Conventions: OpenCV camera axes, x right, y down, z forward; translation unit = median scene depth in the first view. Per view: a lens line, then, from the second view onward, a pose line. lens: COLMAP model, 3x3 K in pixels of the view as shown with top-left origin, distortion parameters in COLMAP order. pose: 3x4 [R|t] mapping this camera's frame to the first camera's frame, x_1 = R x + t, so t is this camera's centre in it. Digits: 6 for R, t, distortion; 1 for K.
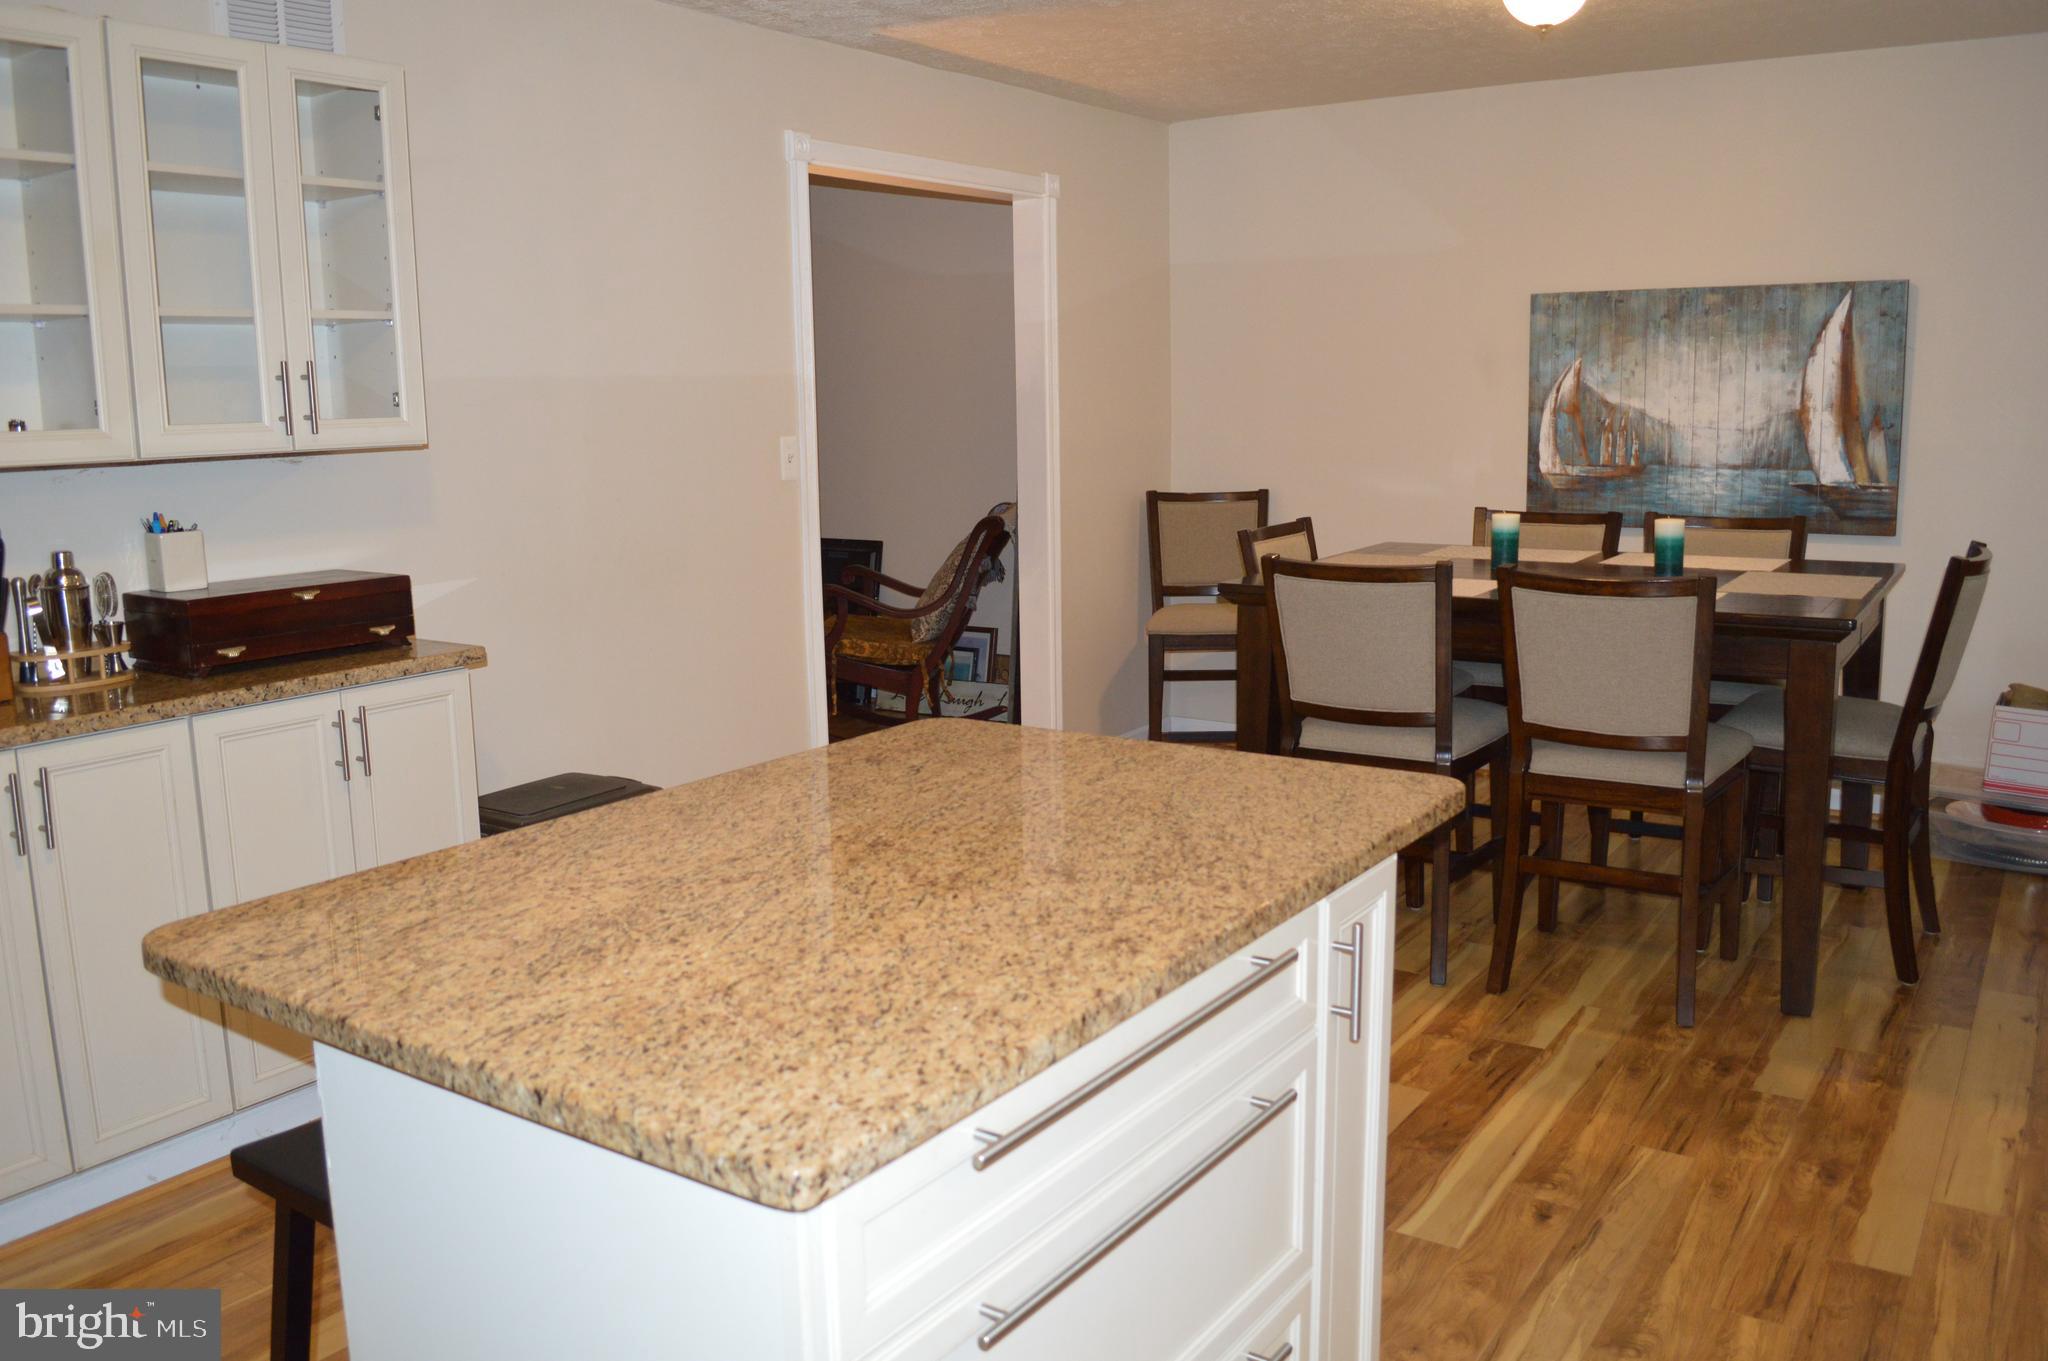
lens RADIAL K [[1628.0, 0, 1024.0], [0, 1628.0, 680.5], [0, 0, 1]] dist [-0.089083, 0.020438]
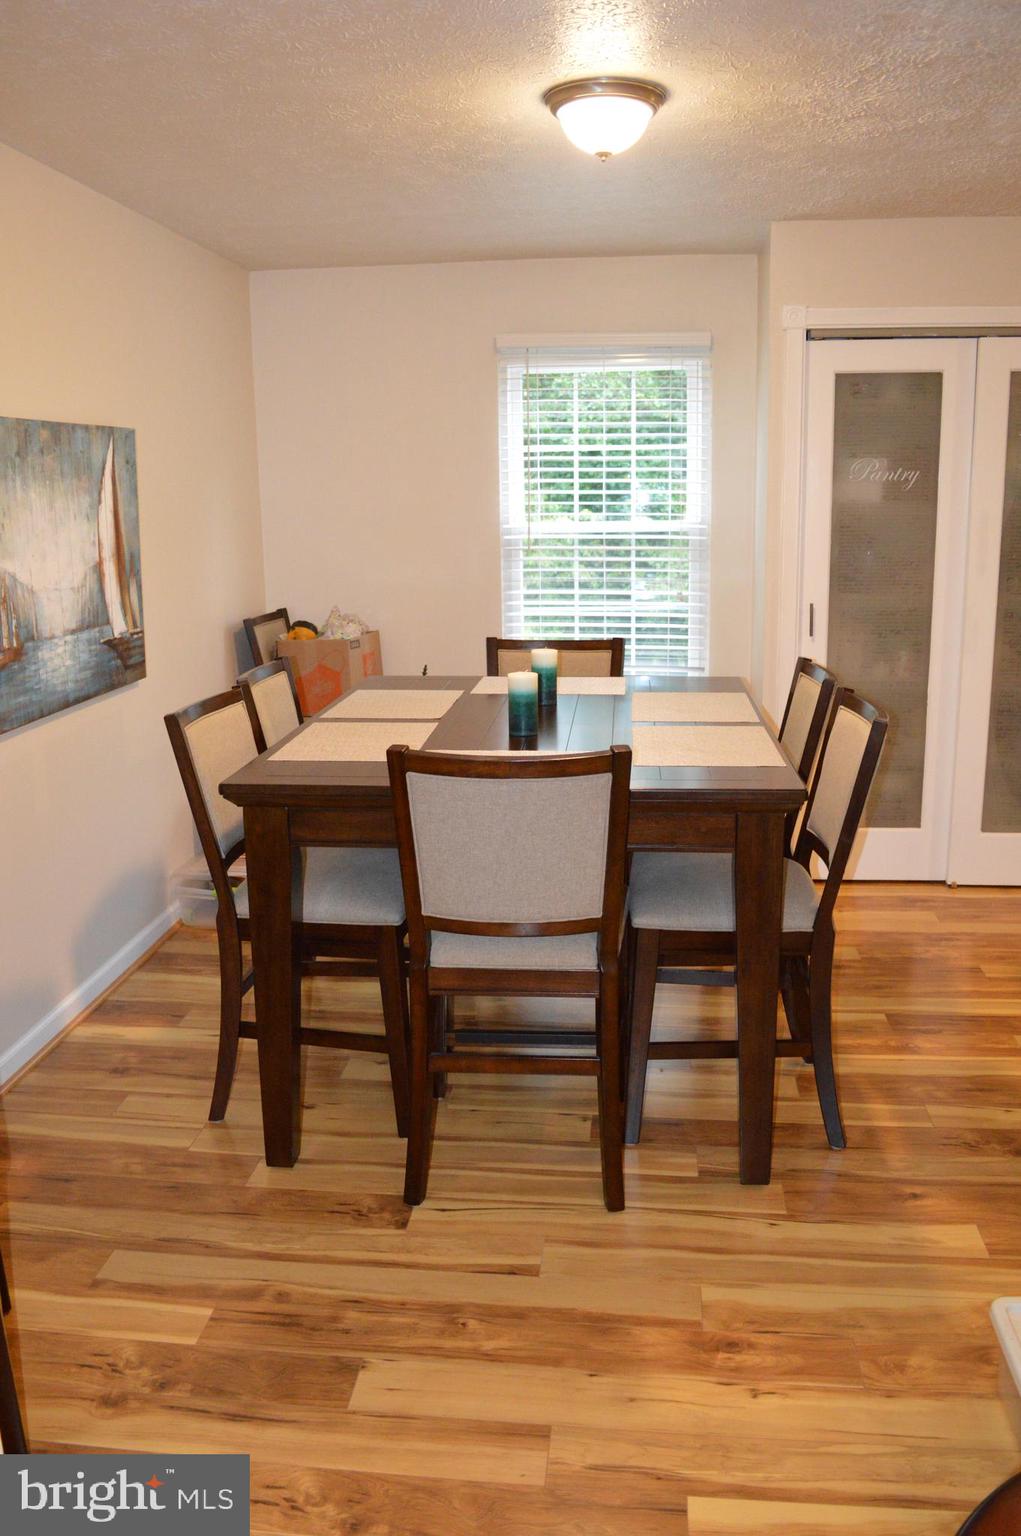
lens RADIAL K [[1225.5, 0, 510.5], [0, 1225.5, 768.0], [0, 0, 1]] dist [-0.085507, 0.013460]
pose [[-0.469619, -0.172008, 0.865951, -0.263866], [0.177496, 0.942416, 0.283456, -0.218275], [-0.864843, 0.286819, -0.412046, 1.139493]]
